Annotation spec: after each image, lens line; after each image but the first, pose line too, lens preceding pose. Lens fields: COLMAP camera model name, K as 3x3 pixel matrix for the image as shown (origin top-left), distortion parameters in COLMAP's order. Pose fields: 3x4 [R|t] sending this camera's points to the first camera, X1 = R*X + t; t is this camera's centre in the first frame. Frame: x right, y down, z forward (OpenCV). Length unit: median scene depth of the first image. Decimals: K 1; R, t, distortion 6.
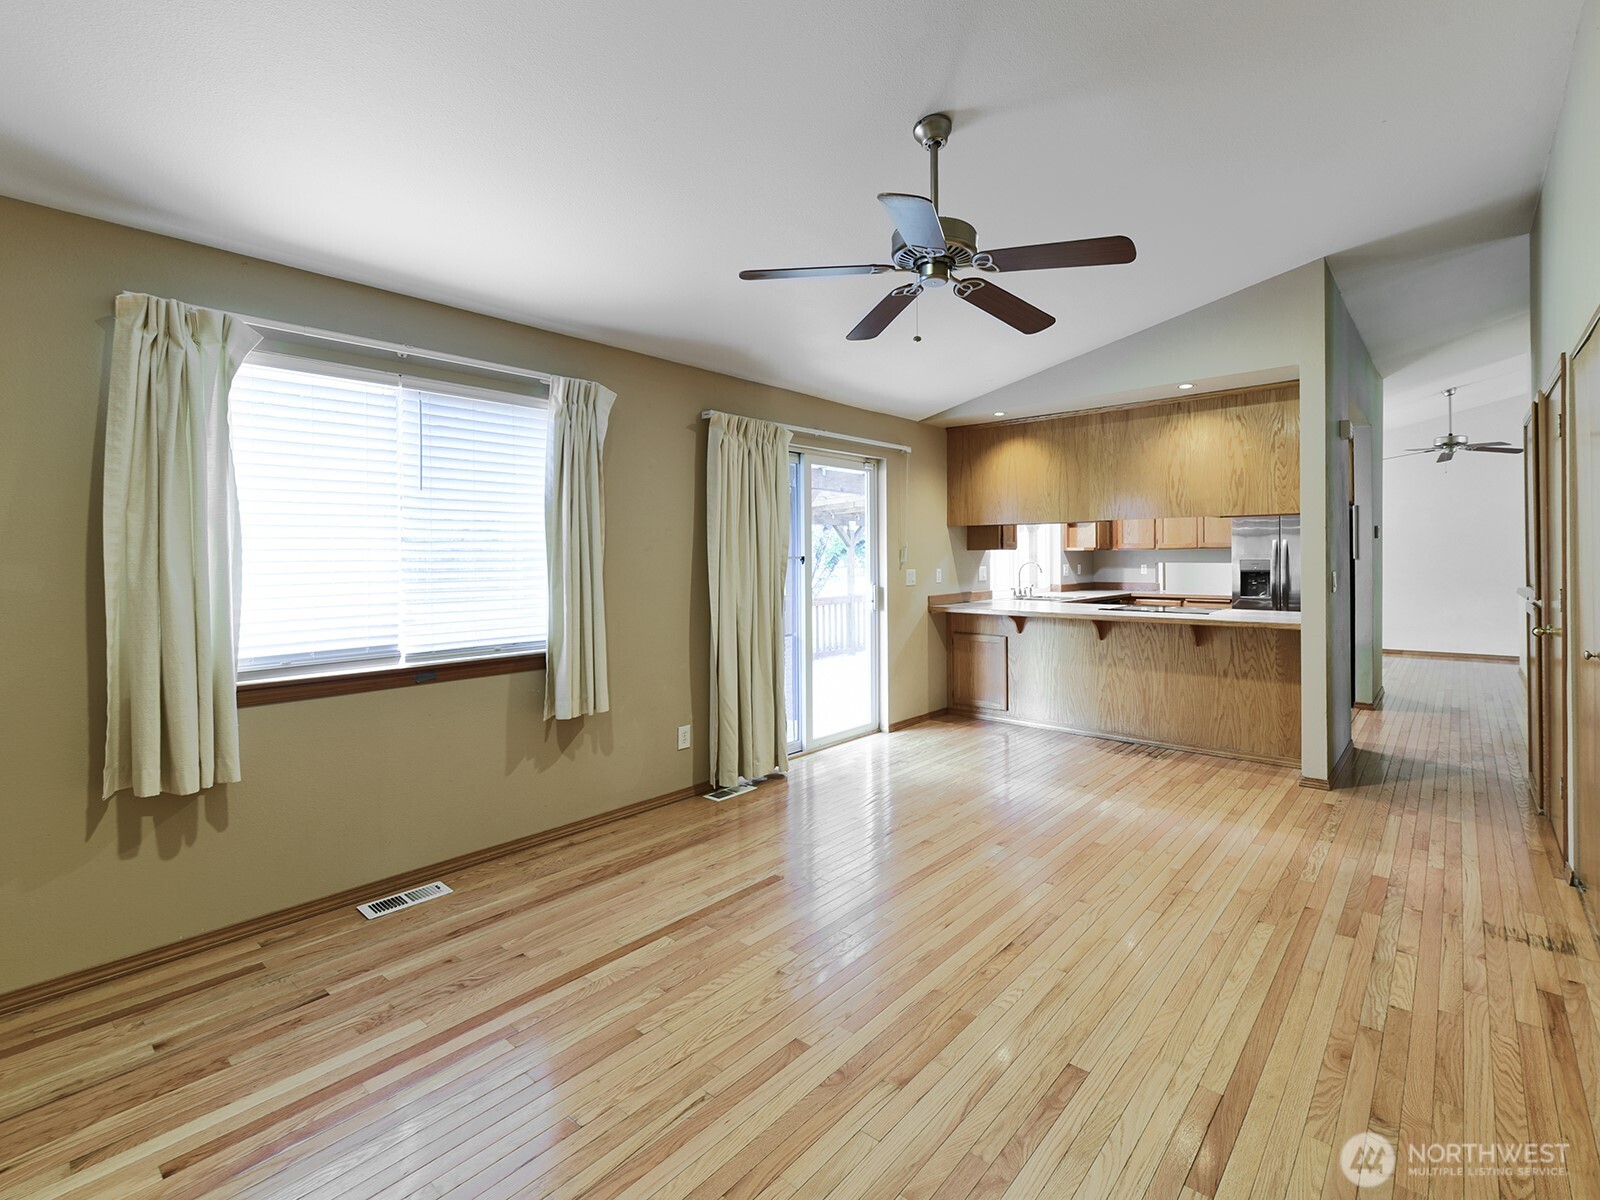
lens RADIAL K [[657.8, 0, 800.7], [0, 657.8, 549.3], [0, 0, 1]] dist [0.009925, -0.005655]
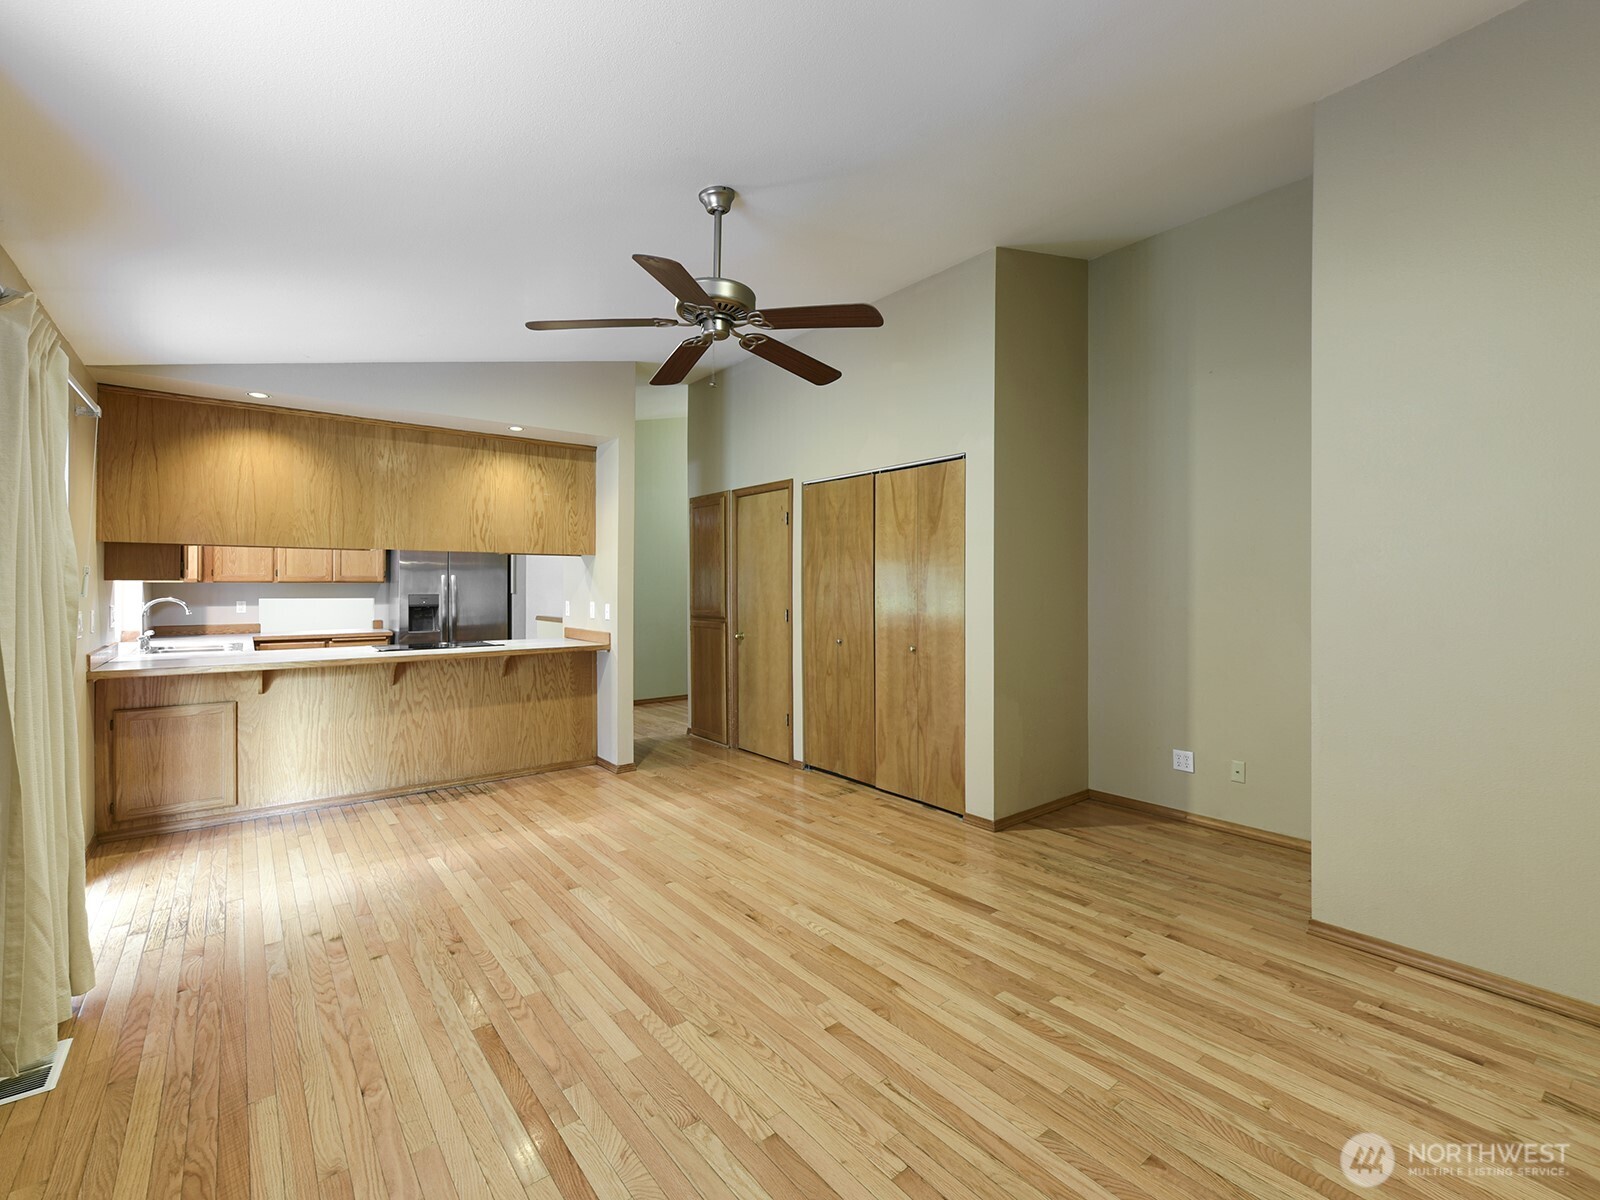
lens RADIAL K [[743.5, 0, 800.5], [0, 743.5, 571.4], [0, 0, 1]] dist [0.014822, -0.009143]
pose [[0.232029, 0.028508, 0.972291, -0.444041], [-0.011583, 0.999581, -0.026544, 0.006616], [-0.972640, -0.005103, 0.232262, 0.271875]]
